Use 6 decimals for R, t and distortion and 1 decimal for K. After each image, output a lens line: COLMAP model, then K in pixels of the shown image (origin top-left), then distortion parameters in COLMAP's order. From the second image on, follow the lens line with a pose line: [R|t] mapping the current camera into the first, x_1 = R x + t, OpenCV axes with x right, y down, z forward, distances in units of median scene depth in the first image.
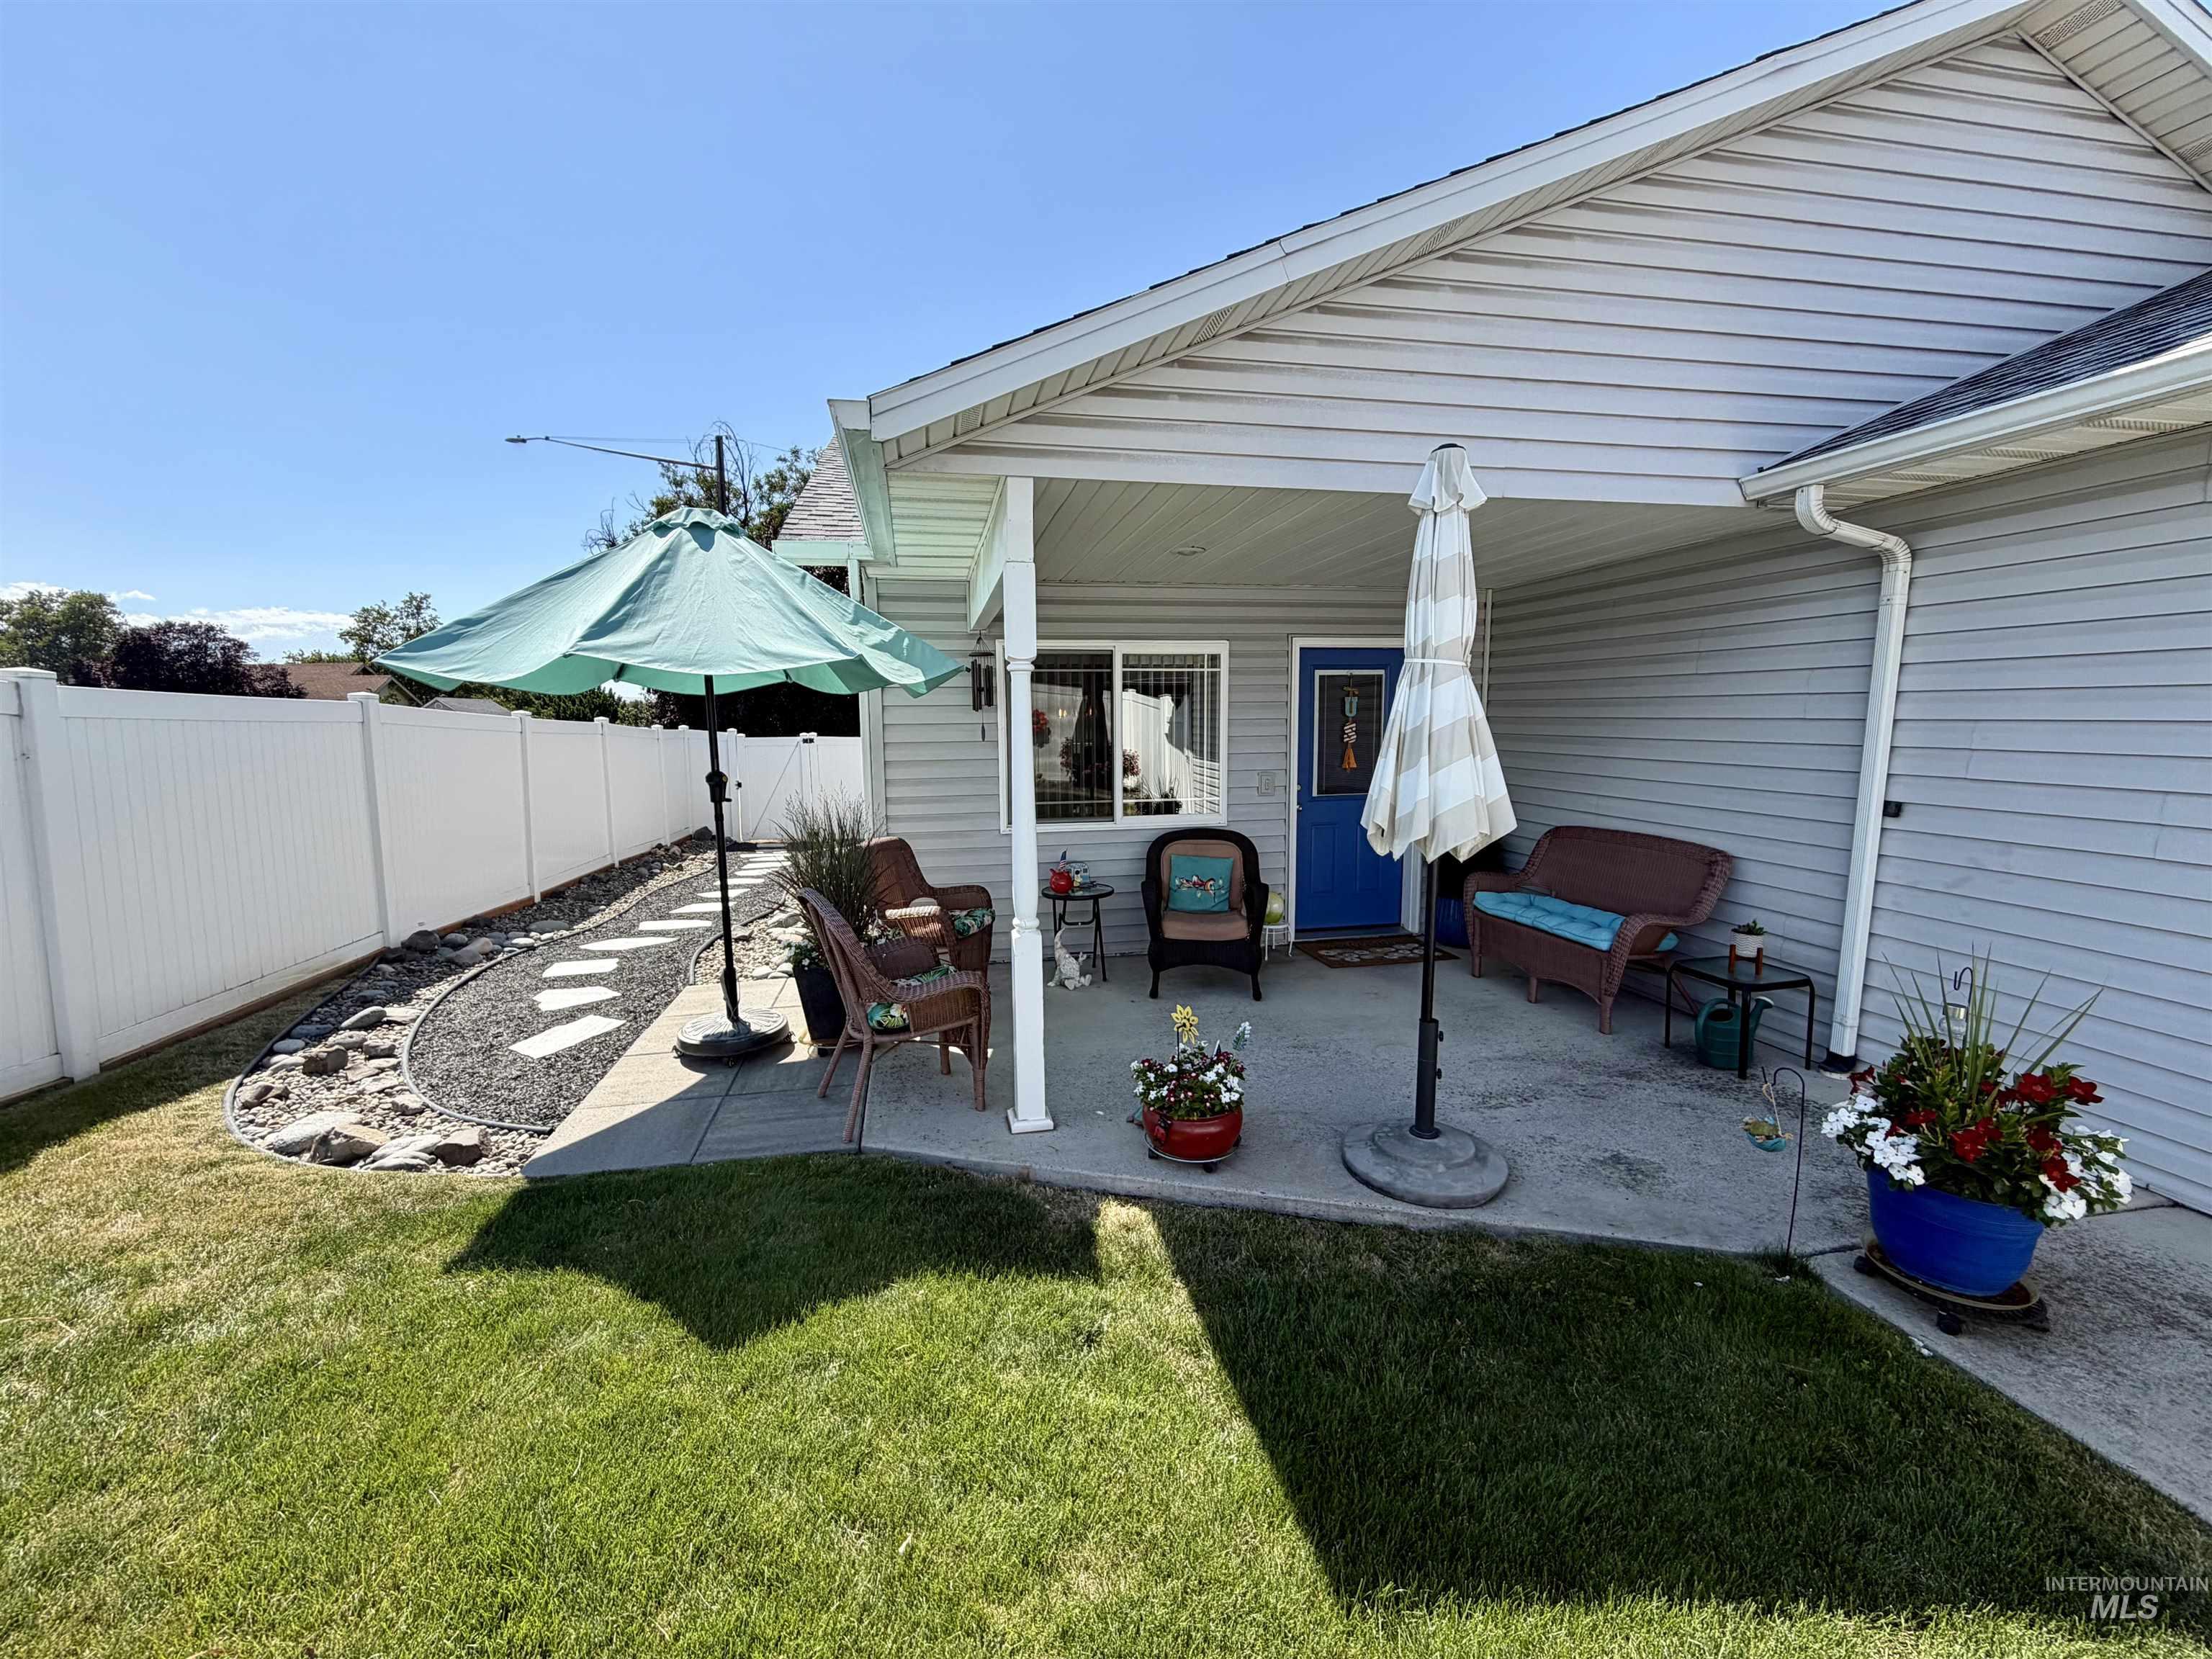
lens RADIAL K [[882.0, 0, 1105.9], [0, 882.0, 825.9], [0, 0, 1]] dist [-0.000746, 0.000361]
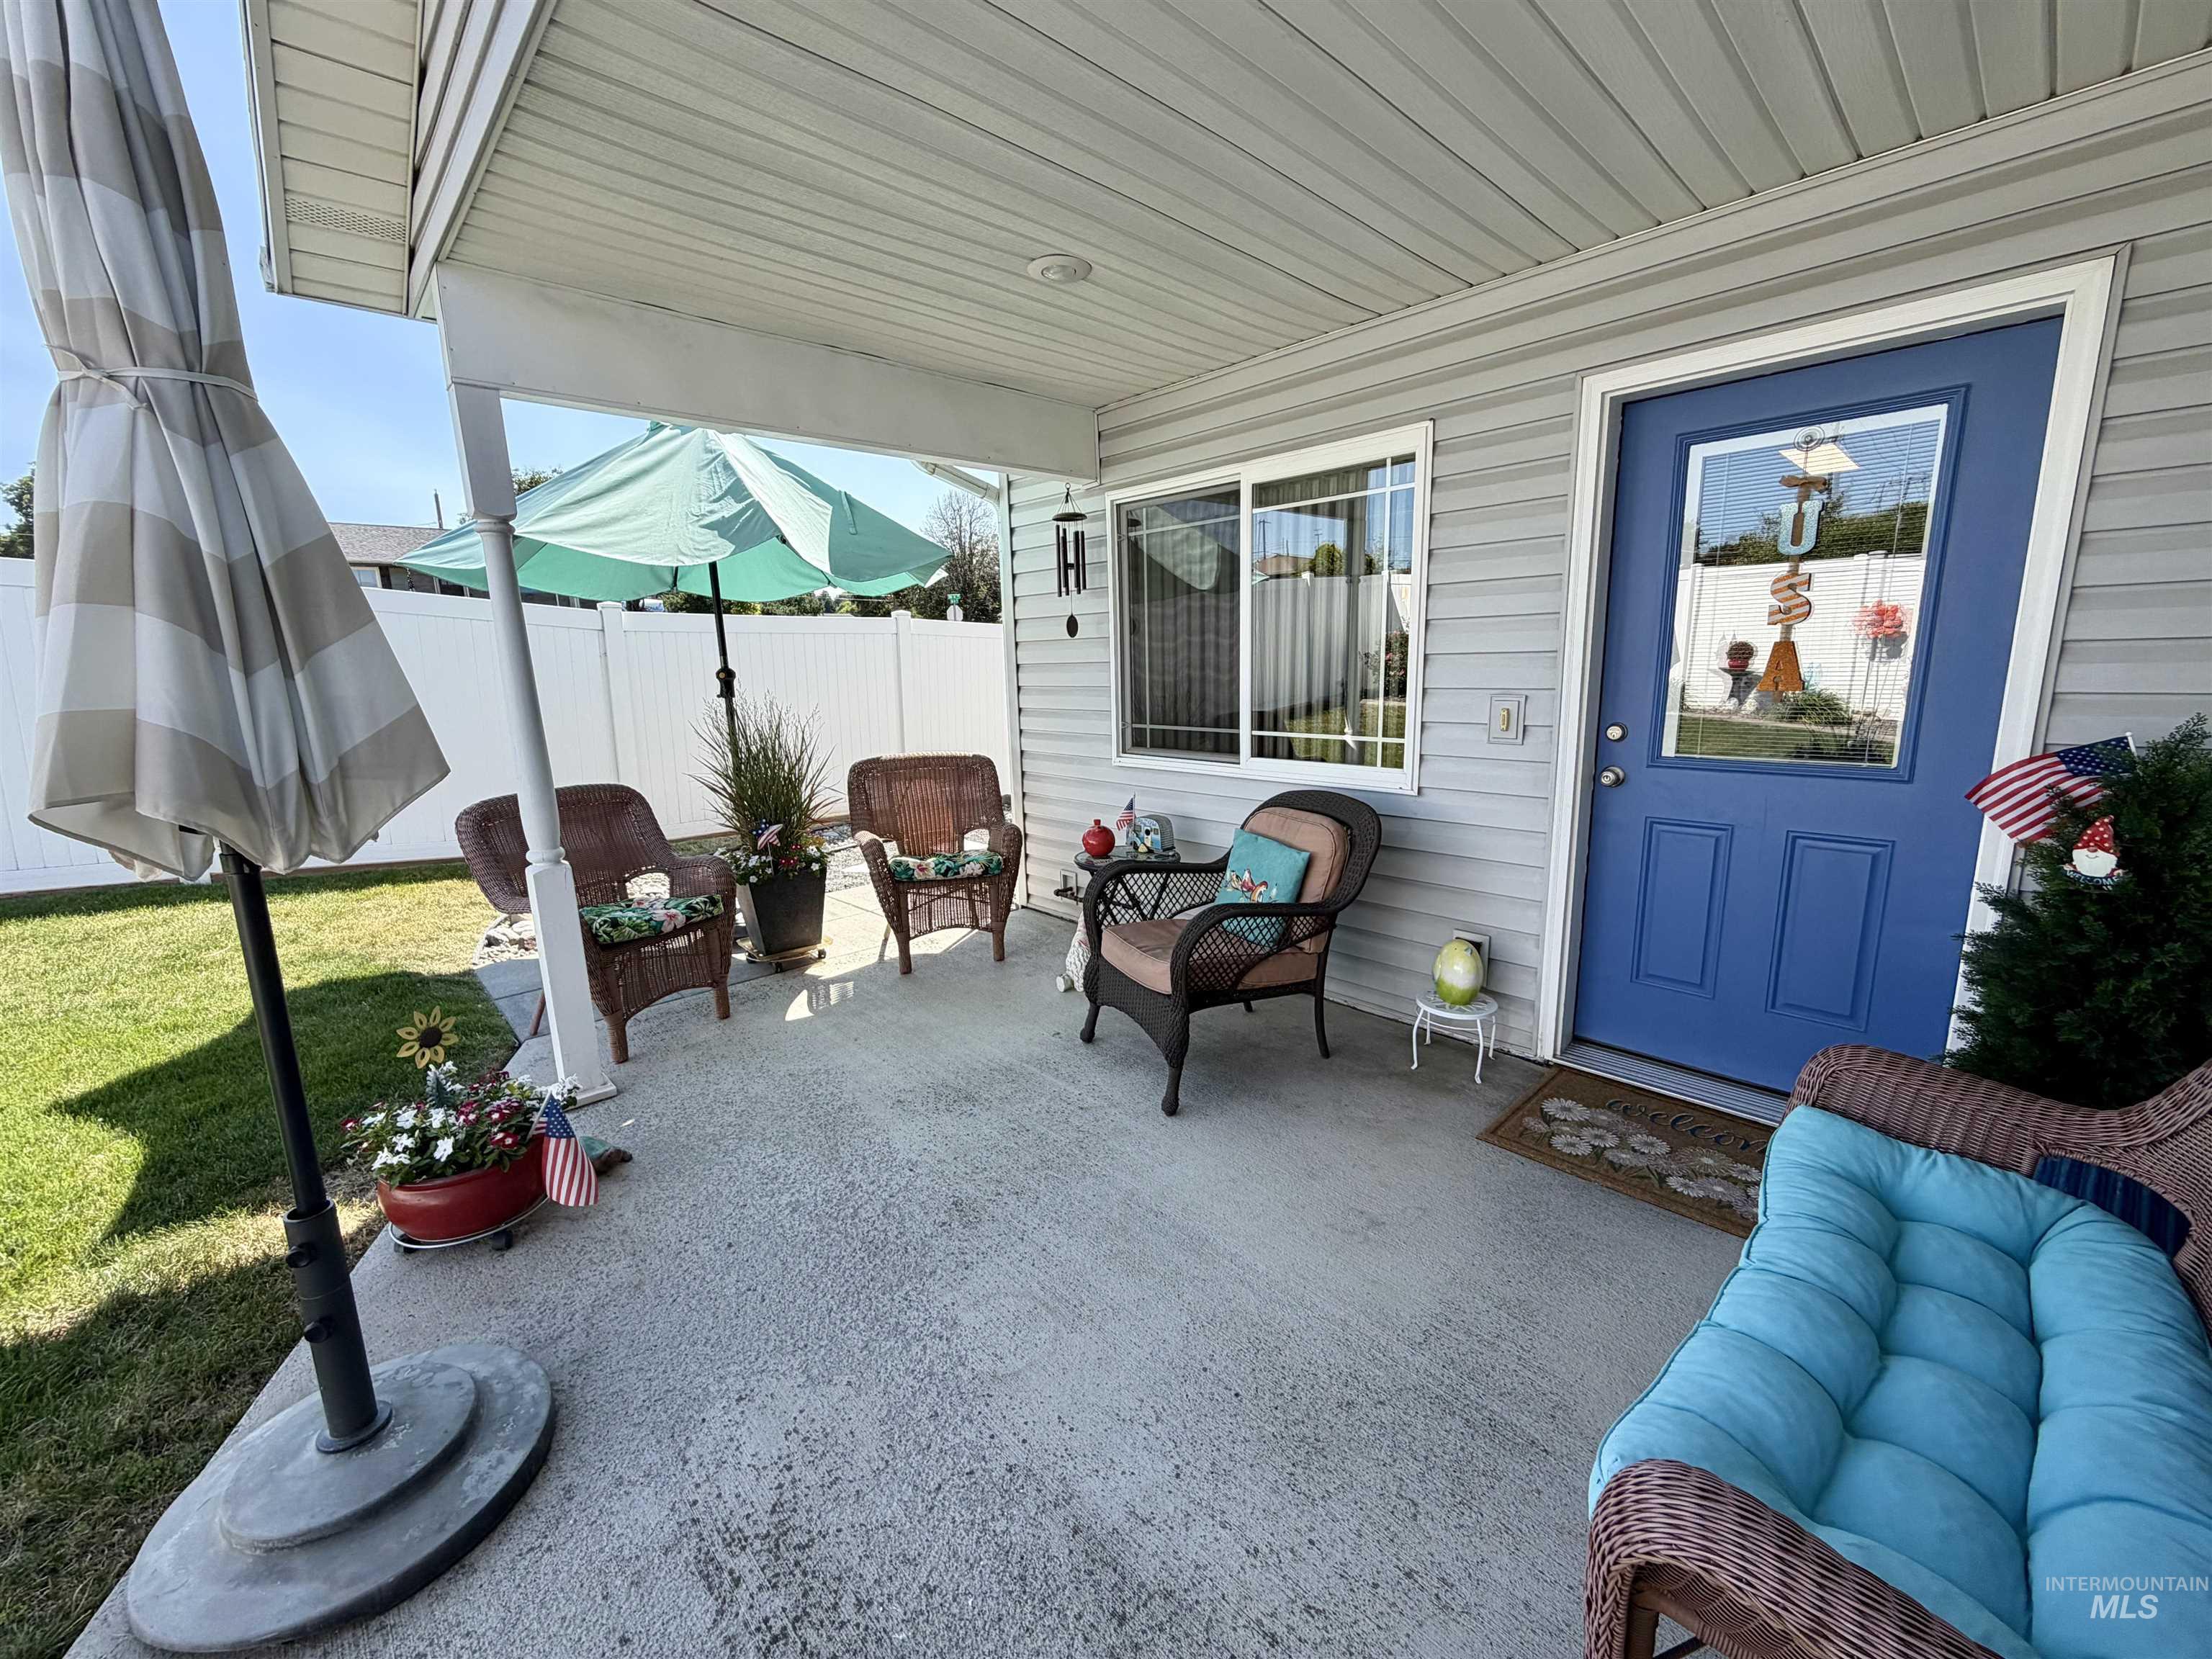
lens RADIAL K [[882.0, 0, 1106.7], [0, 882.0, 823.9], [0, 0, 1]] dist [-0.000746, 0.000361]
pose [[0.534642, 0.148583, -0.831914, 0.498621], [-0.089081, 0.988846, 0.119363, -0.029544], [0.840371, 0.010291, 0.541915, 0.592498]]
